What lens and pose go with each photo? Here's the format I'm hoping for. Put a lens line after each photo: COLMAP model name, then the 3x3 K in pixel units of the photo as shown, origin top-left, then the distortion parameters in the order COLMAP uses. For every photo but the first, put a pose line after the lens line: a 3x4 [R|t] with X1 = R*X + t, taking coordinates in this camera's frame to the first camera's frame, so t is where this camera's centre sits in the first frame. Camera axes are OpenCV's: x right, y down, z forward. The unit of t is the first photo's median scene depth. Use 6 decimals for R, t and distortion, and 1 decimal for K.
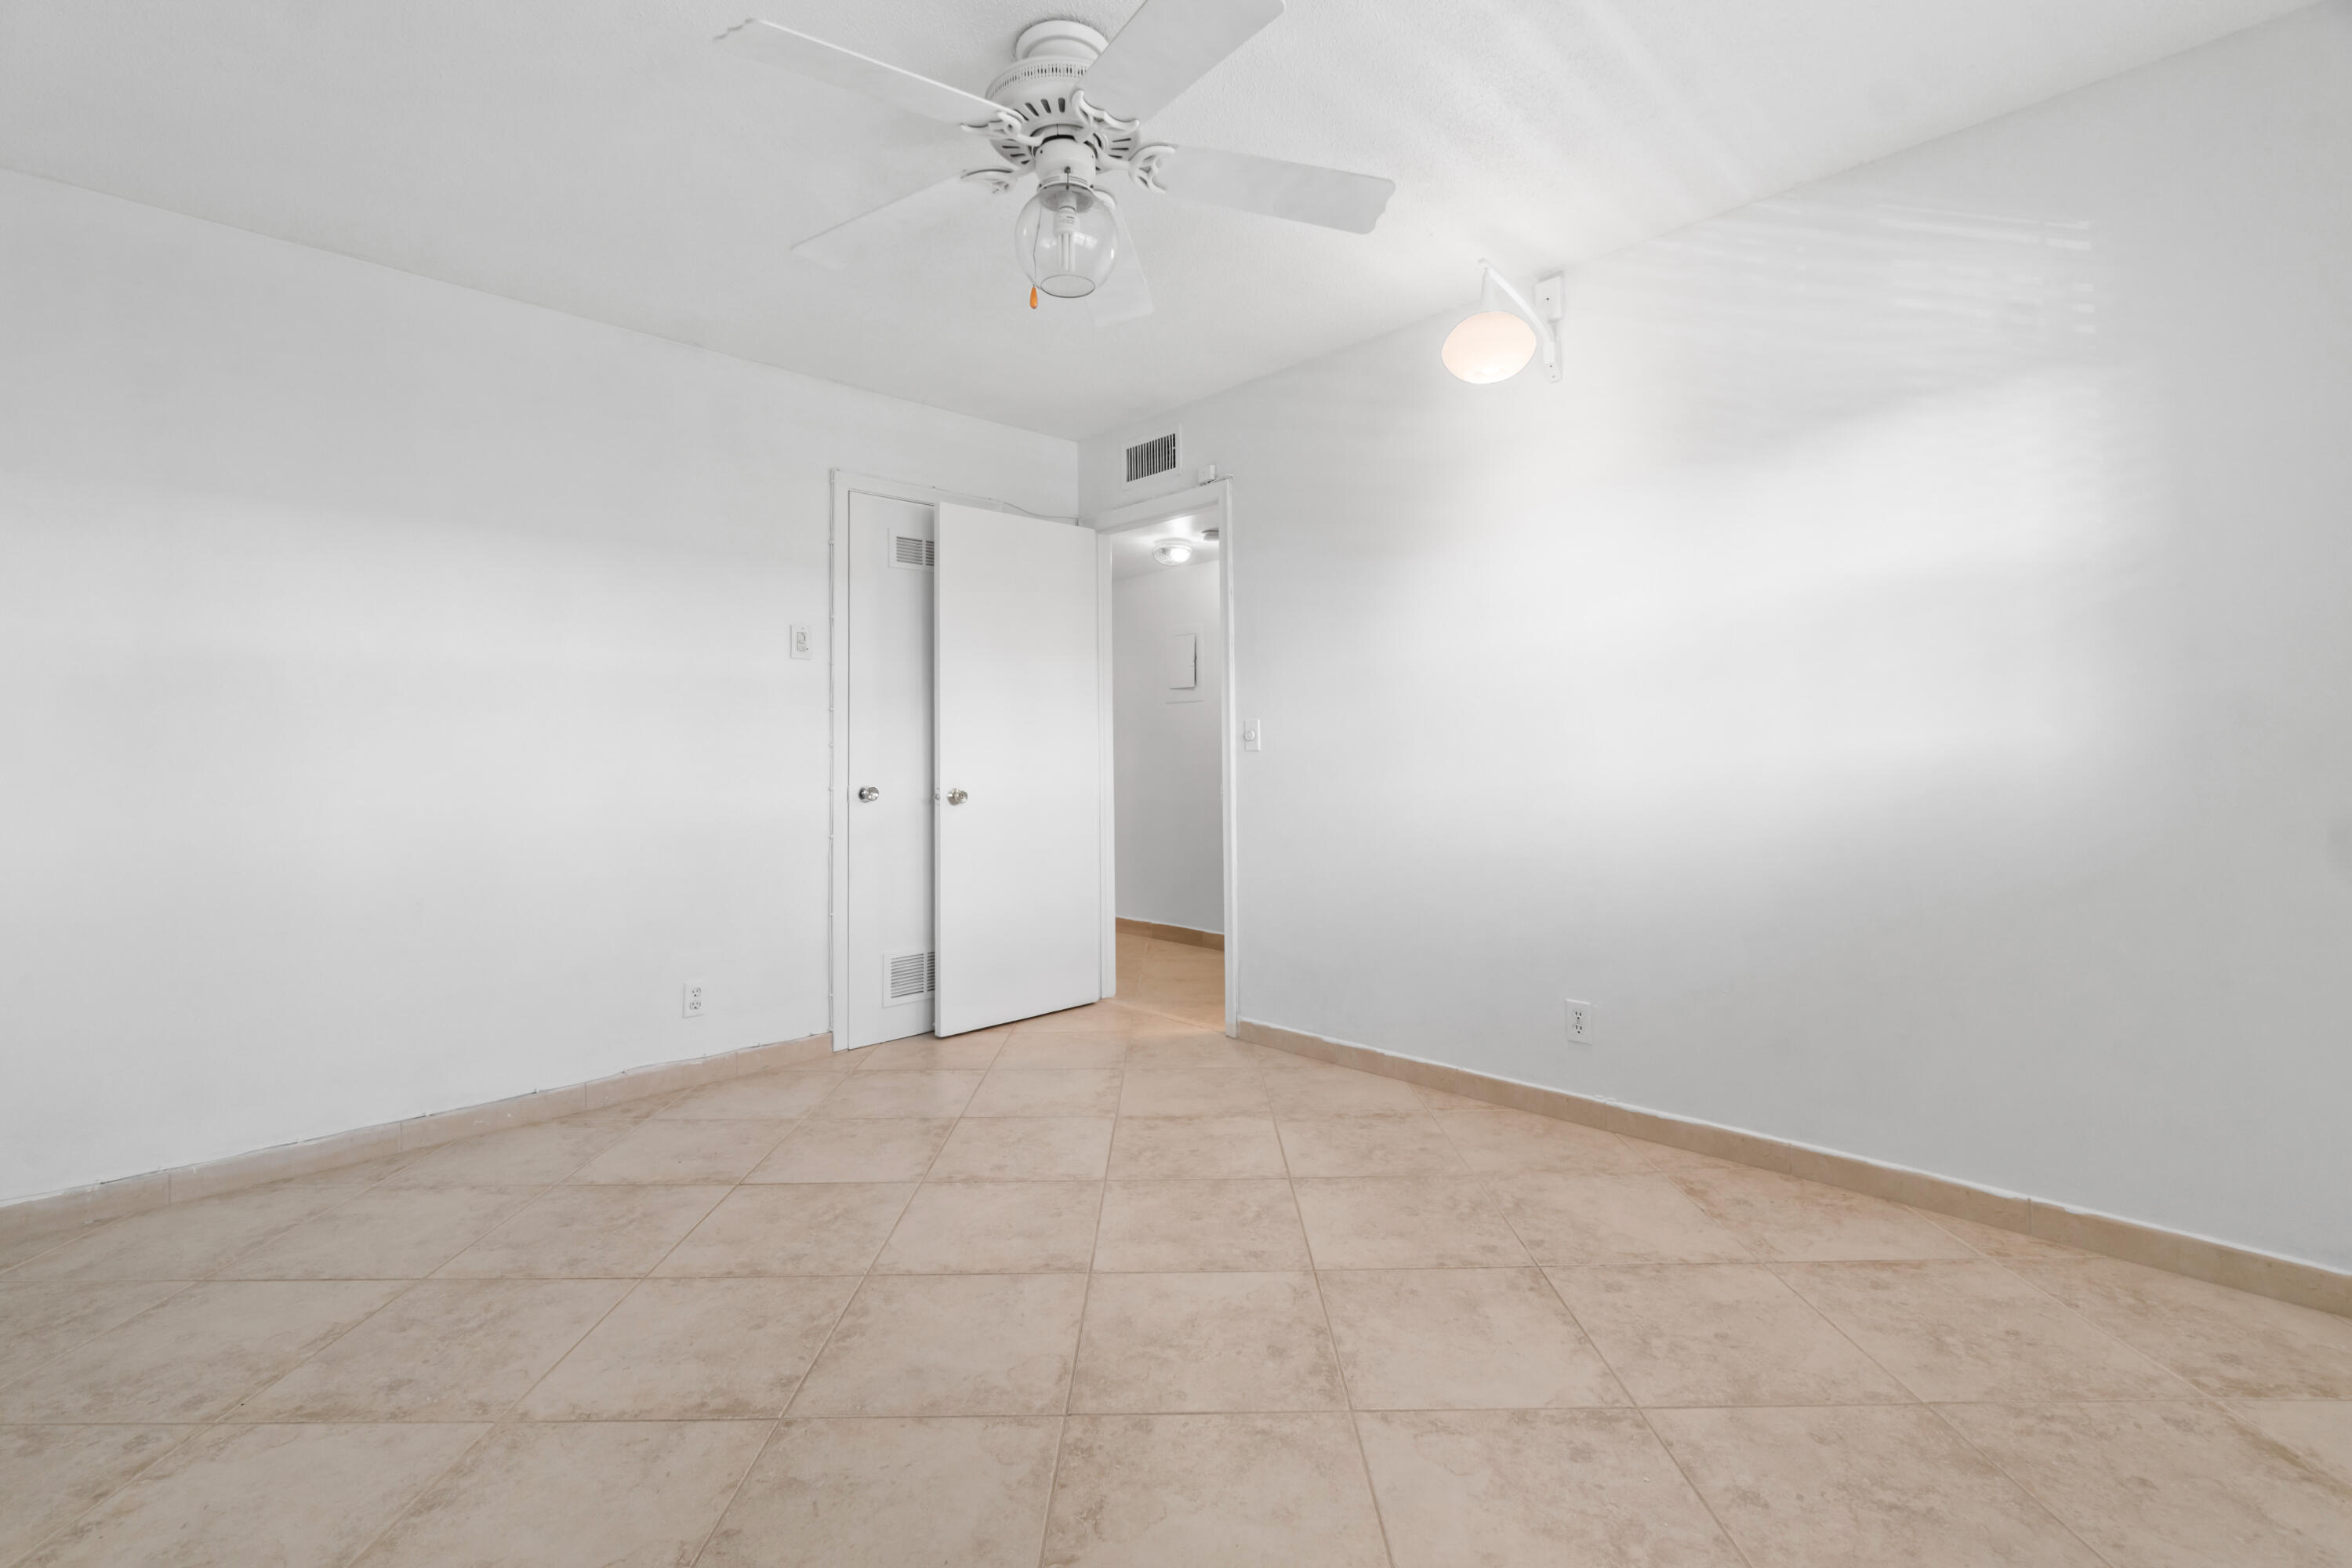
lens RADIAL K [[1032.4, 0, 1184.0], [0, 1032.4, 802.0], [0, 0, 1]] dist [-0.006571, 0.000436]
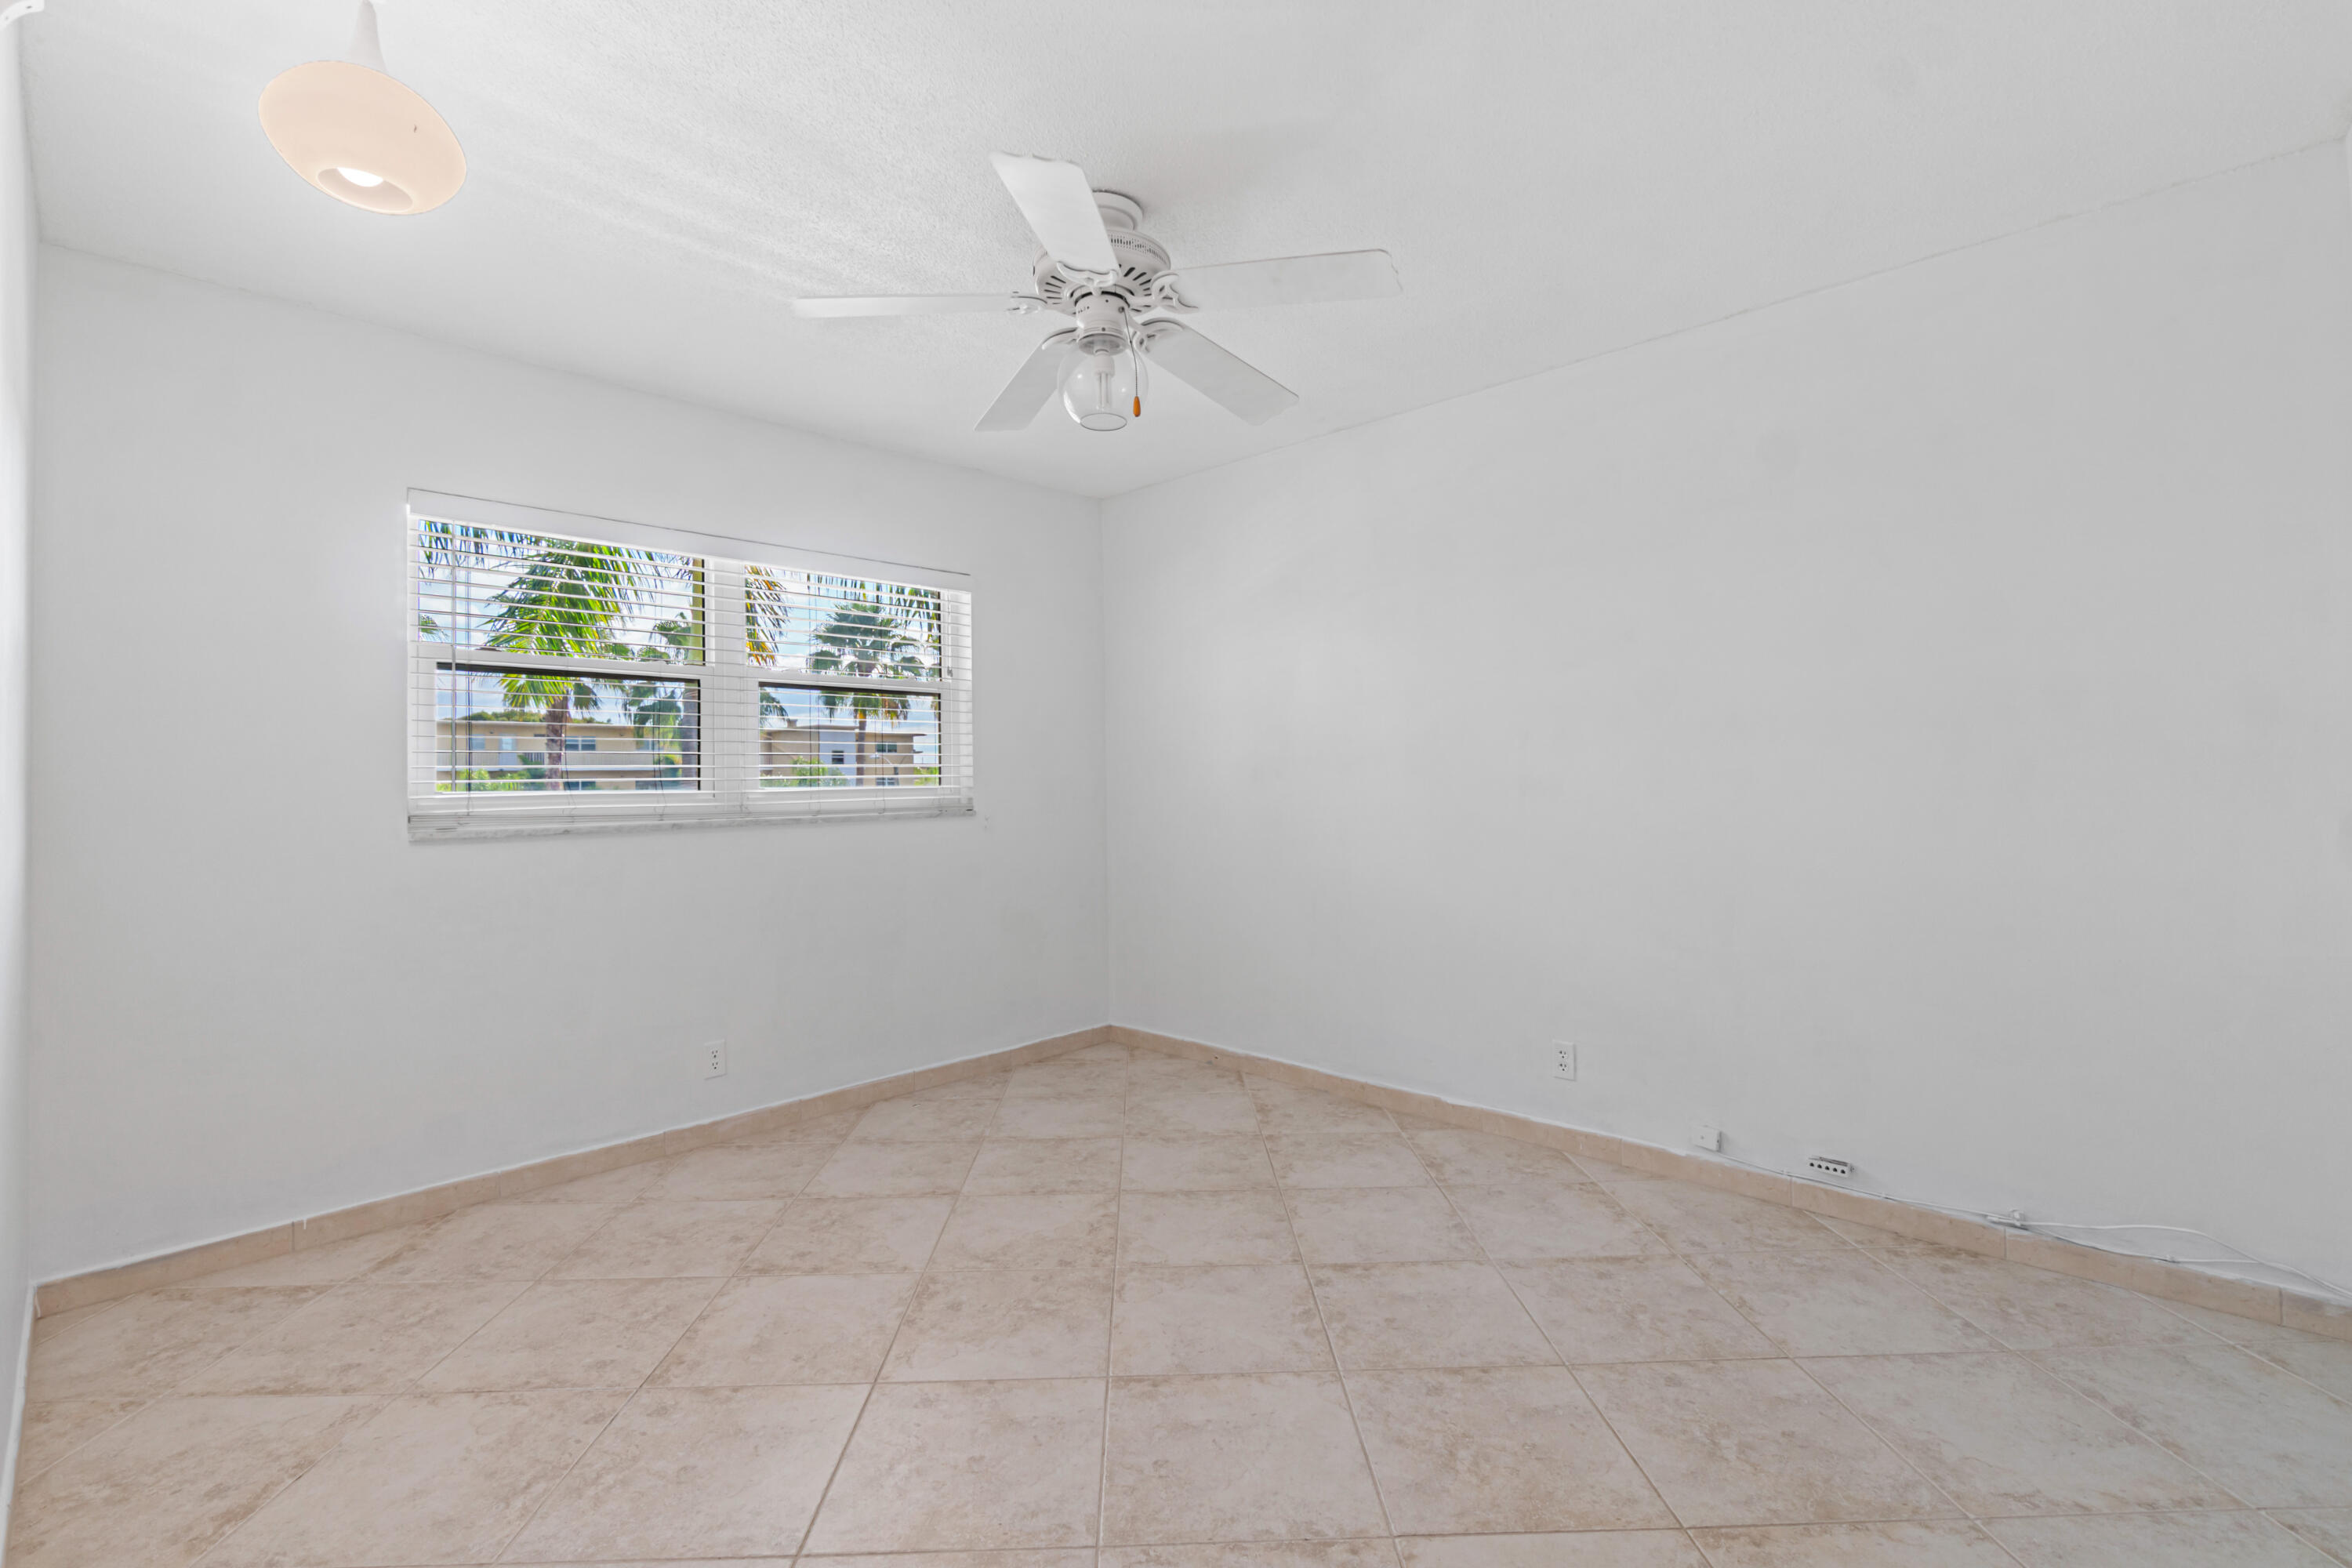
lens RADIAL K [[983.1, 0, 1176.0], [0, 983.1, 784.0], [0, 0, 1]] dist [-0.000560, 0.000330]
pose [[-0.999272, 0.025551, -0.028319, -0.160919], [0.024008, 0.998276, 0.053567, -0.165029], [0.029639, 0.052848, -0.998163, 2.128747]]
